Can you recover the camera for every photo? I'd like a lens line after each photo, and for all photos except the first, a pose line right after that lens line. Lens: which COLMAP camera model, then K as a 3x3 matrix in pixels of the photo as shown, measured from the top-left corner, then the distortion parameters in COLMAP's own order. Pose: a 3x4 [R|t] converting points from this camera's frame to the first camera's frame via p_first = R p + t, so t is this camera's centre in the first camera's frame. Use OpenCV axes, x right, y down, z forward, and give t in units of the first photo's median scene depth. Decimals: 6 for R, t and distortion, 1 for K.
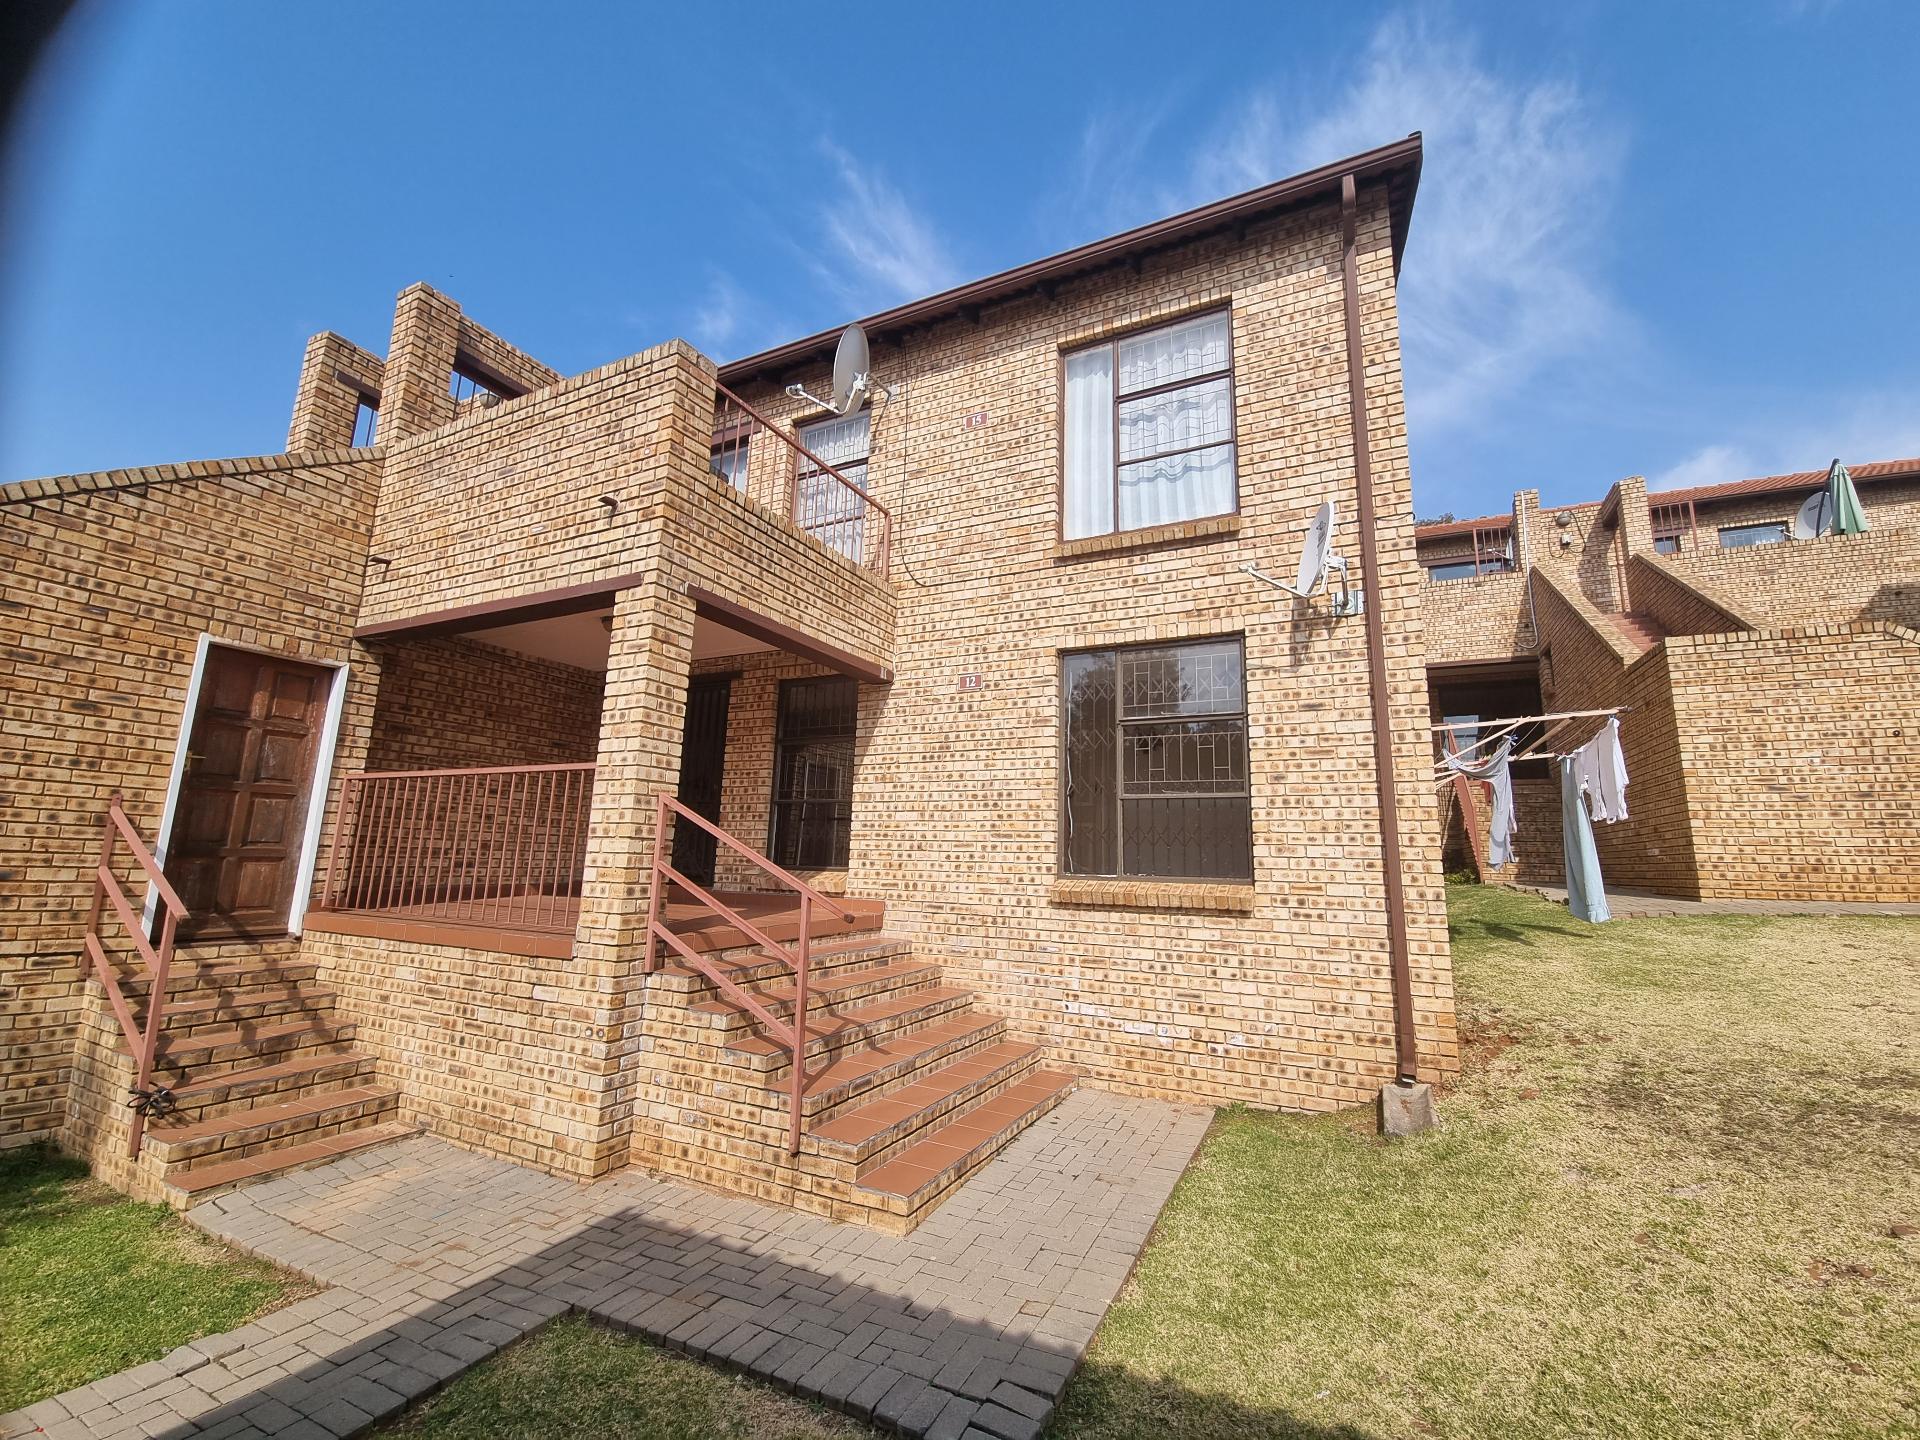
lens RADIAL K [[782.1, 0, 981.3], [0, 782.1, 721.5], [0, 0, 1]] dist [0.008339, -0.005248]
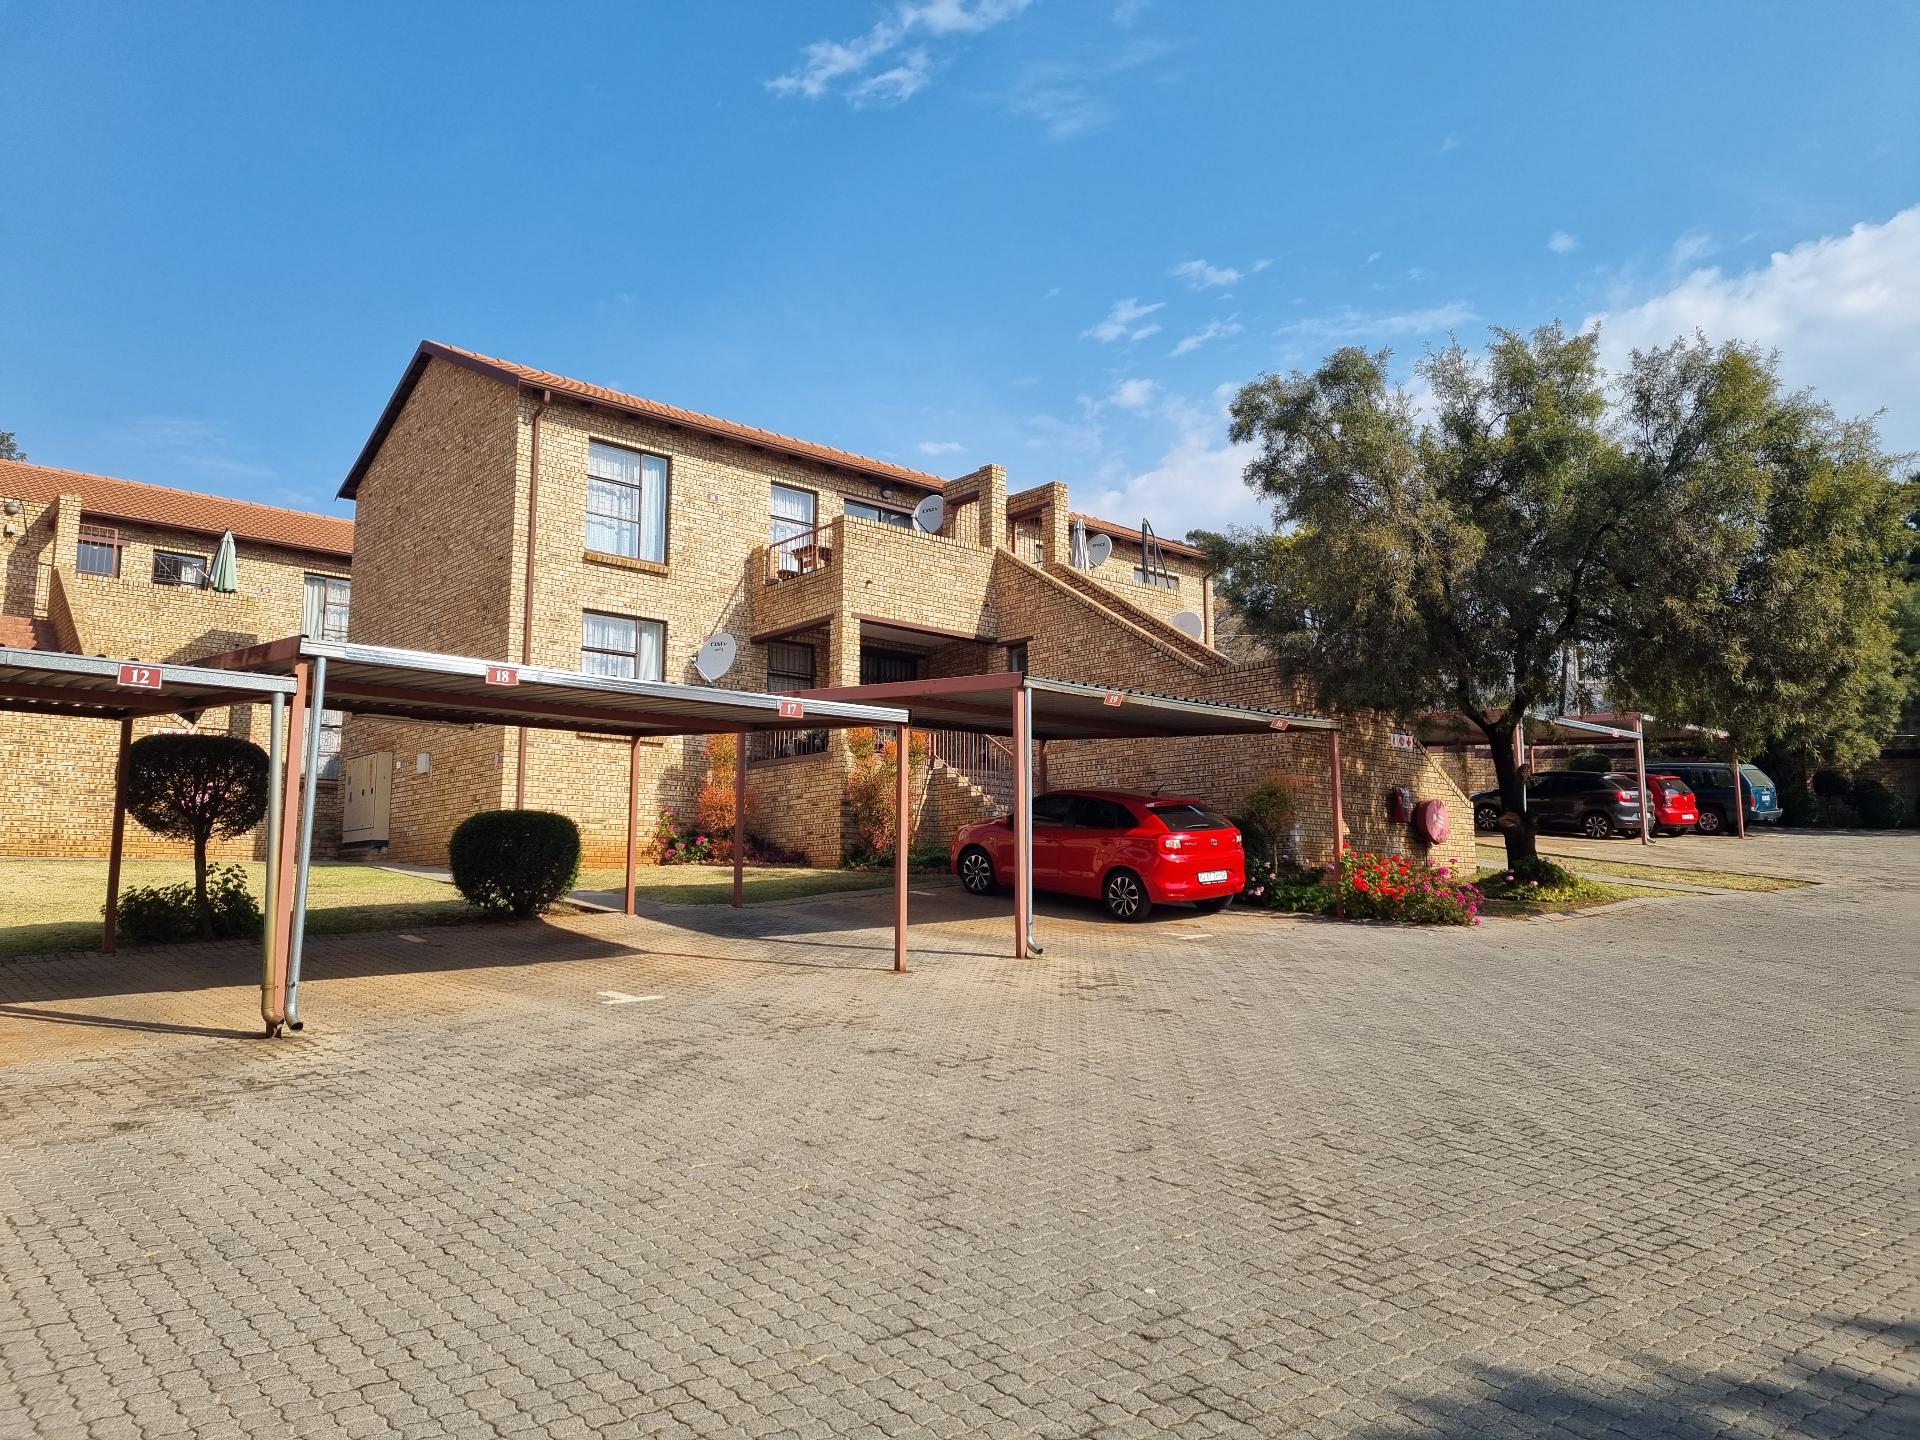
lens RADIAL K [[1383.4, 0, 960.0], [0, 1383.4, 720.0], [0, 0, 1]] dist [0.004017, 0.000894]
pose [[0.381537, 0.102456, 0.918658, -0.958391], [-0.152218, 0.987234, -0.046884, -0.221440], [-0.911734, -0.121949, 0.392262, -2.018048]]
